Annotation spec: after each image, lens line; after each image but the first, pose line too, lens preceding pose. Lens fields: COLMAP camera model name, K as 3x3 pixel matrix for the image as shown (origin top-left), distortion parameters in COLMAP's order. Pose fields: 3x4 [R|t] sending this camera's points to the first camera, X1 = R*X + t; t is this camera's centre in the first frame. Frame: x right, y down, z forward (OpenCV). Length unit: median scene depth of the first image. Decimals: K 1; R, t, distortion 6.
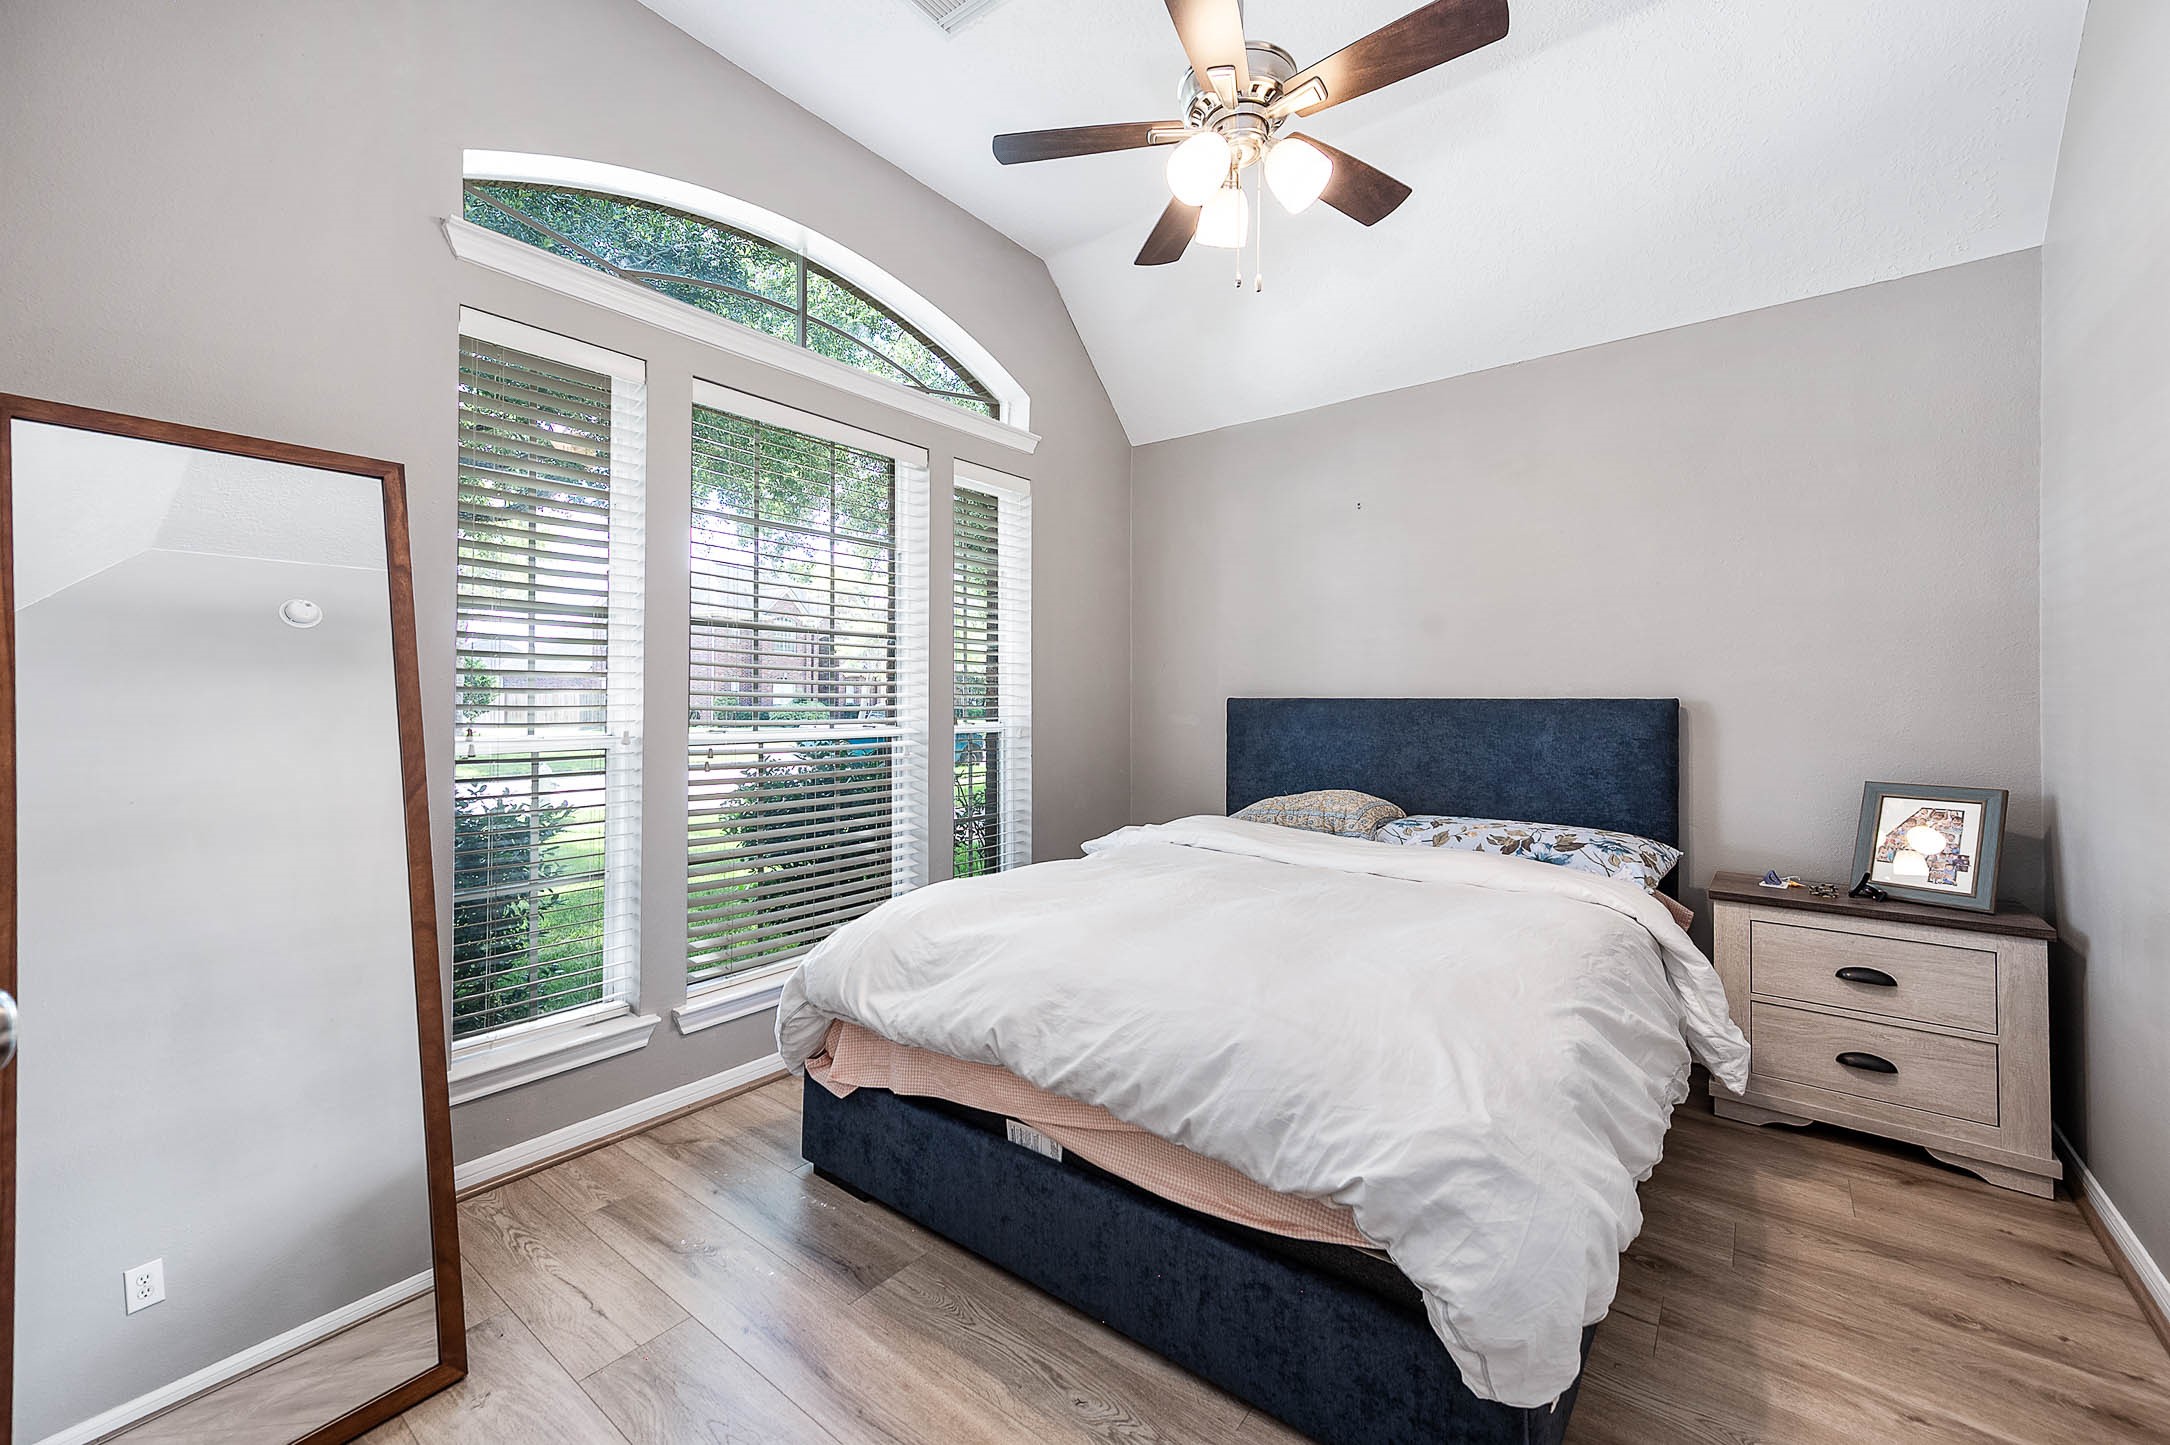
lens RADIAL K [[849.9, 0, 1098.3], [0, 849.9, 696.9], [0, 0, 1]] dist [0.012326, 0.000294]
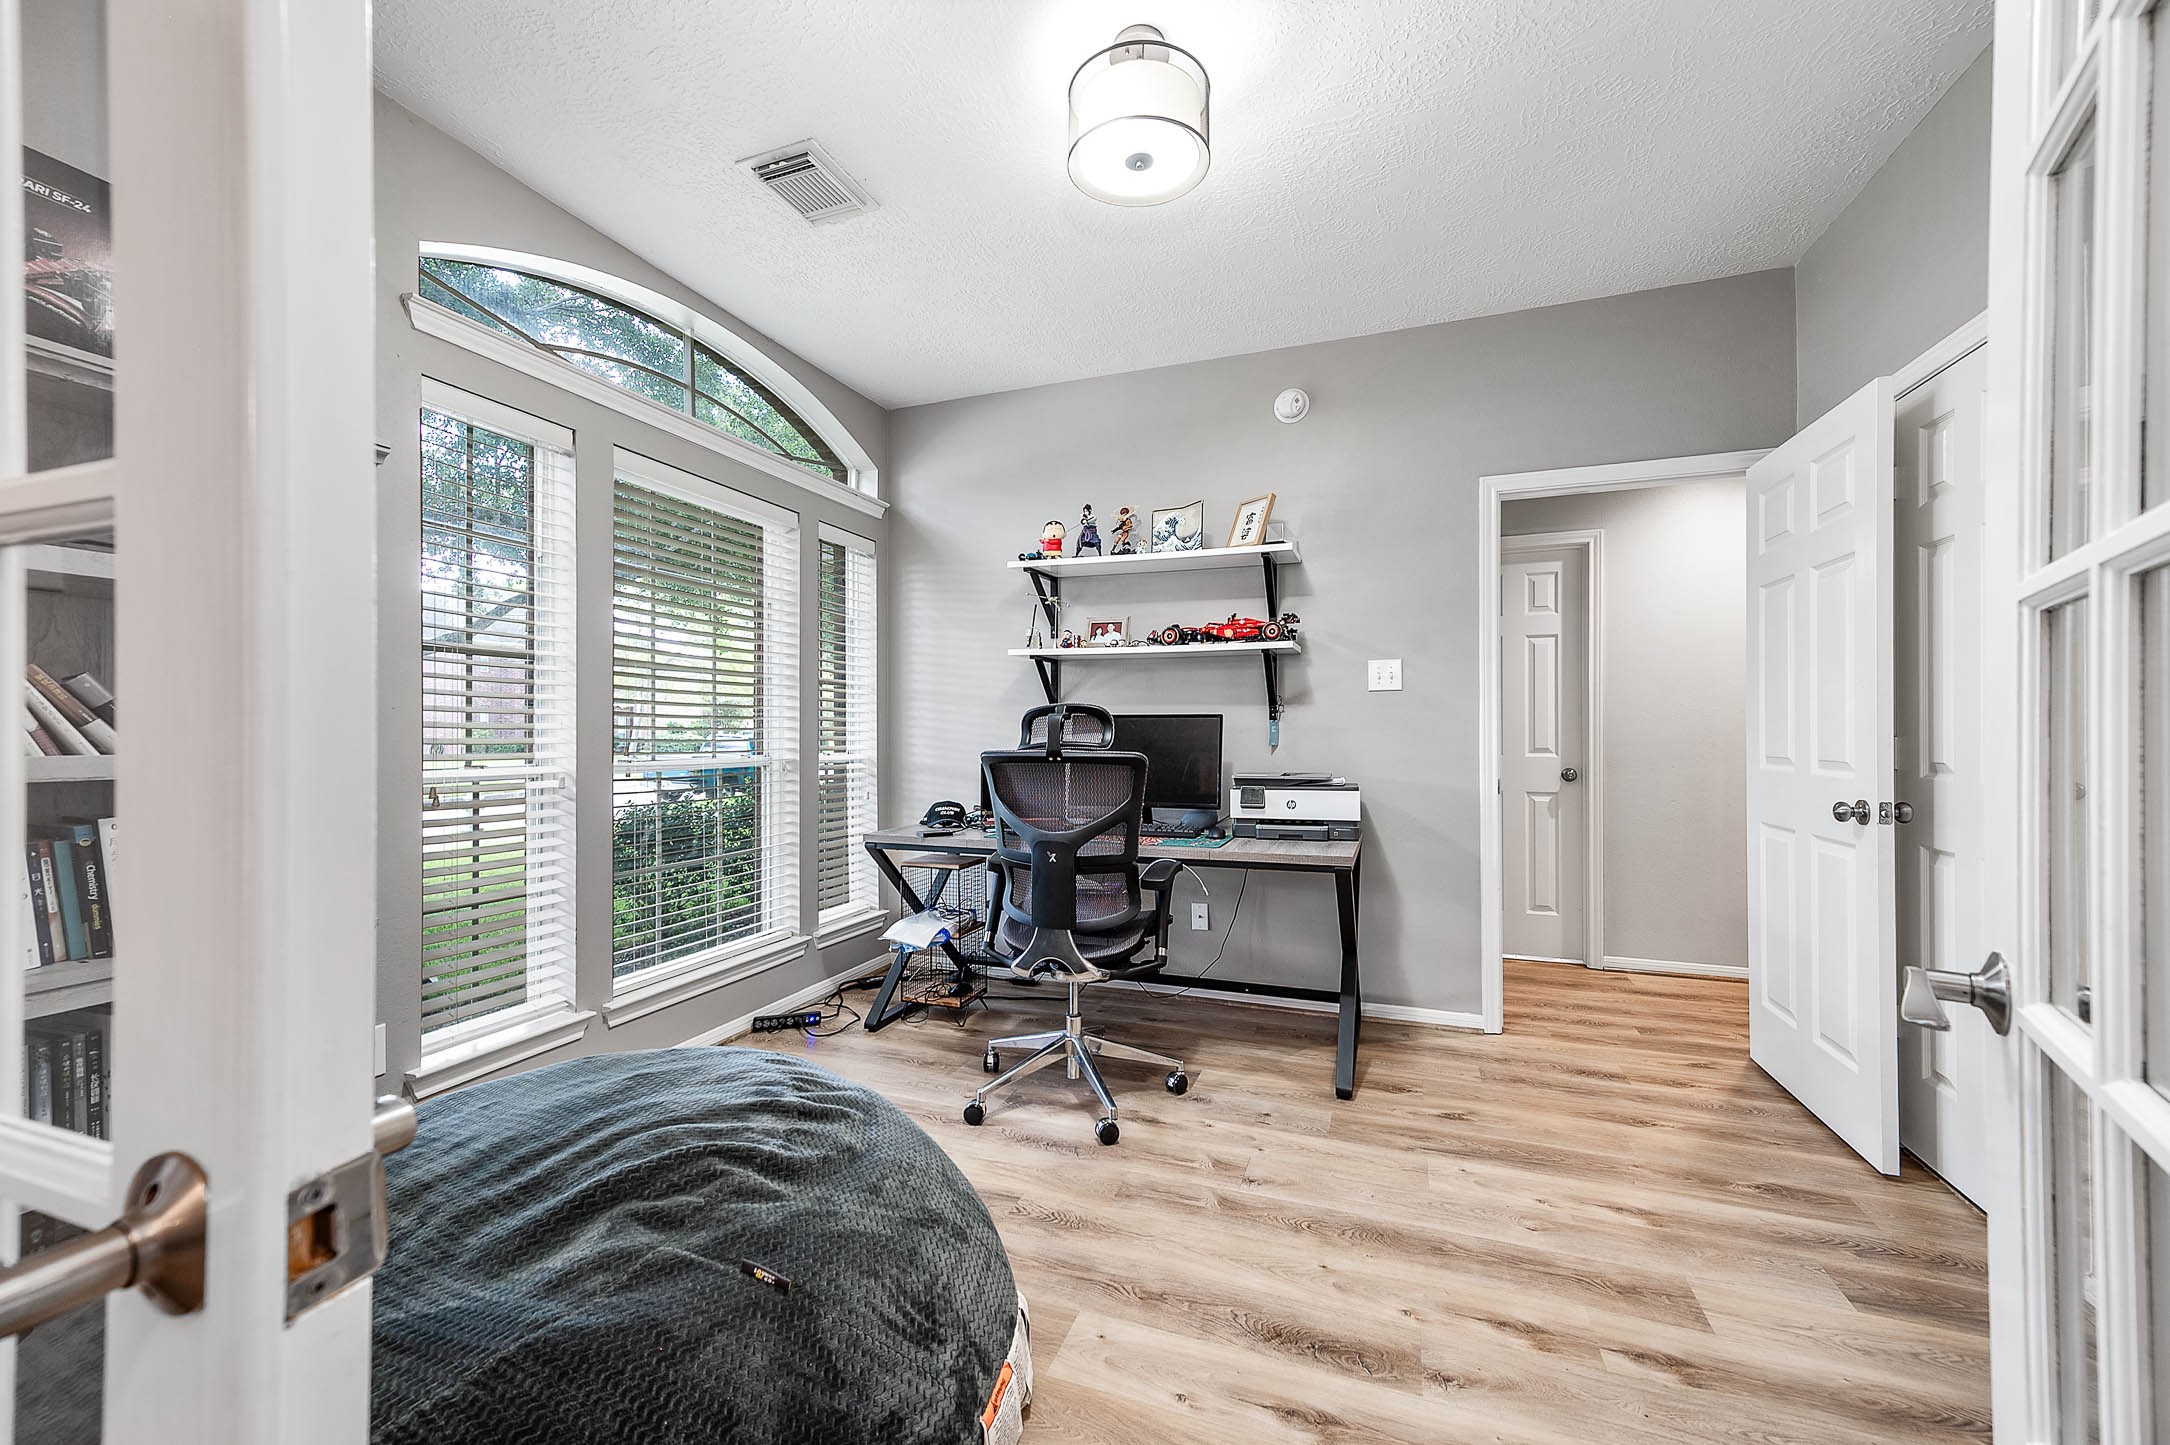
lens RADIAL K [[850.8, 0, 1085.0], [0, 850.8, 722.5], [0, 0, 1]] dist [0.006537, 0.000000]
pose [[0.961855, 0.000889, 0.273560, -0.147525], [0.000988, 0.999977, -0.006724, -0.001471], [-0.273559, 0.006737, 0.961832, -0.206287]]
